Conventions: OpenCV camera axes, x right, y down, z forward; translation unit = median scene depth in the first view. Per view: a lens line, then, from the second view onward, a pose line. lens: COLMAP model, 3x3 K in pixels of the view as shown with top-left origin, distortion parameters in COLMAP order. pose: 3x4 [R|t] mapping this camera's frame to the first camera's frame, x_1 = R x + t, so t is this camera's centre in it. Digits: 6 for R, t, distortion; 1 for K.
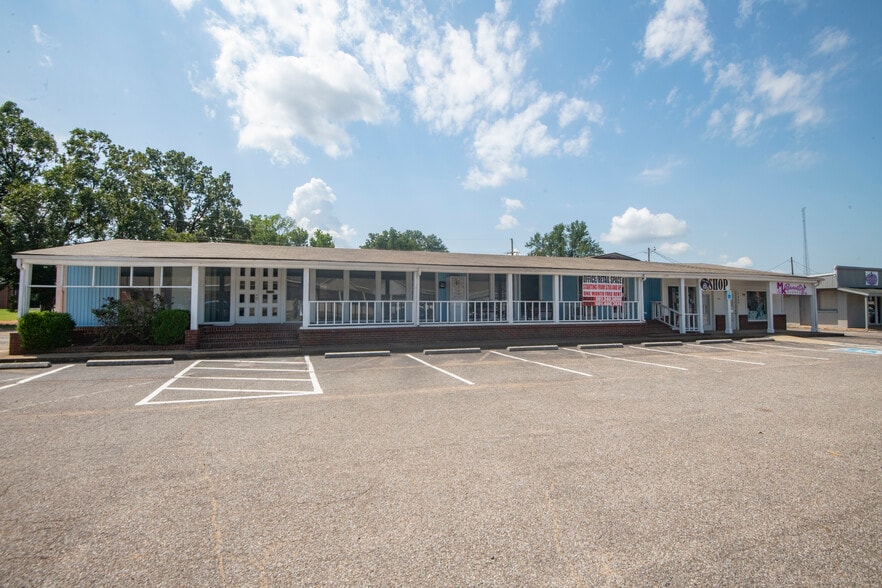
lens RADIAL K [[416.8, 0, 437.9], [0, 416.8, 303.9], [0, 0, 1]] dist [-0.034117, -0.000589]
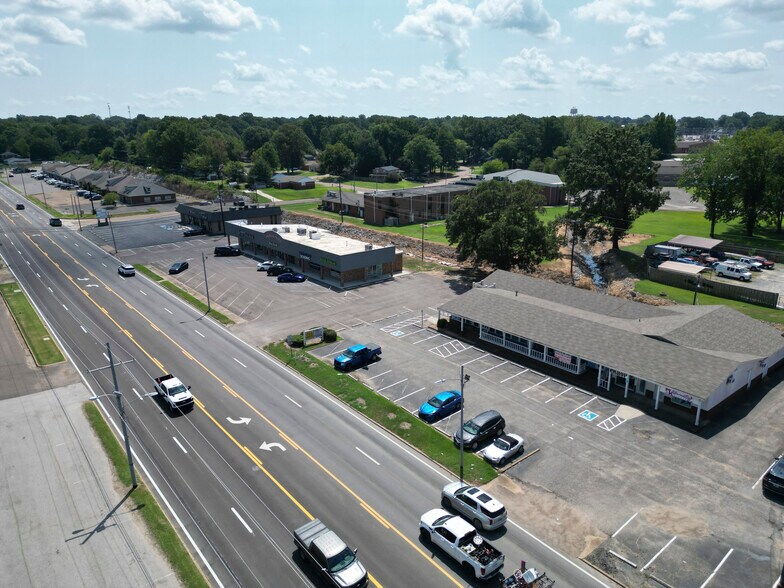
lens RADIAL K [[551.6, 0, 392.6], [0, 551.6, 293.7], [0, 0, 1]] dist [0.066424, -0.054746]
pose [[0.351752, 0.270176, -0.896257, 2.045713], [0.010094, 0.956293, 0.292235, -0.970057], [0.936039, -0.111841, 0.333651, -0.759587]]
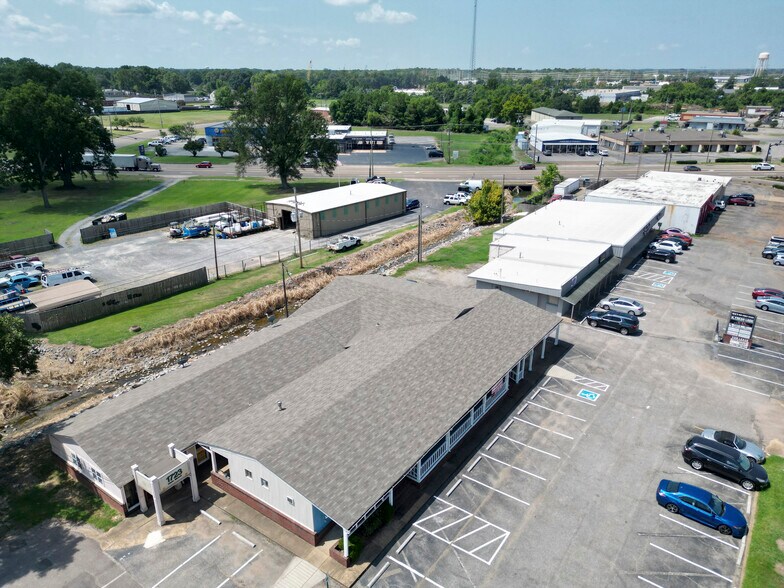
lens RADIAL K [[551.6, 0, 396.7], [0, 551.6, 292.8], [0, 0, 1]] dist [0.066424, -0.054746]
pose [[0.806674, -0.212947, 0.551299, -0.899163], [-0.007176, 0.929231, 0.369429, -0.945417], [-0.590953, -0.301964, 0.748059, -0.370335]]
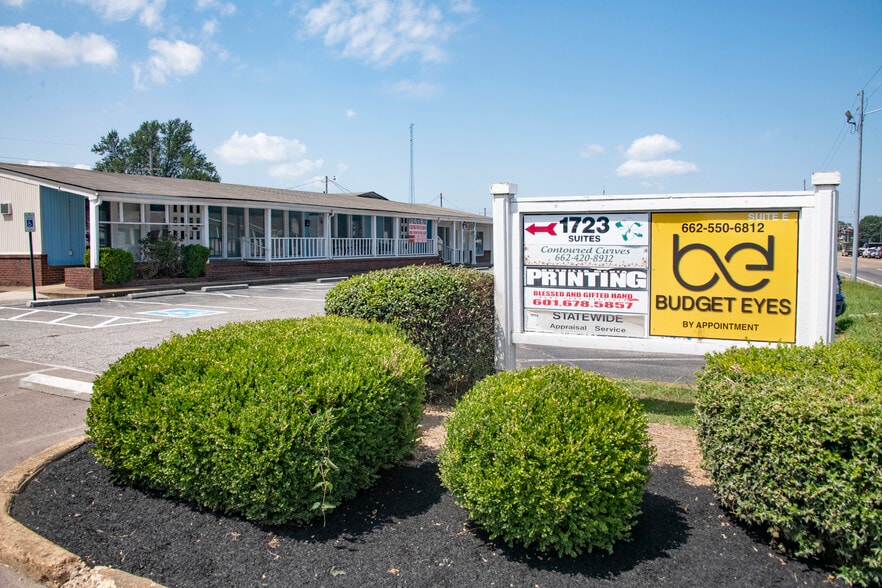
lens RADIAL K [[700.6, 0, 439.3], [0, 700.6, 286.1], [0, 0, 1]] dist [-0.138847, 0.052784]
pose [[0.704370, -0.042826, 0.708540, -0.697297], [0.000207, 0.998191, 0.060127, 0.005950], [-0.709833, -0.042205, 0.703105, -0.348671]]
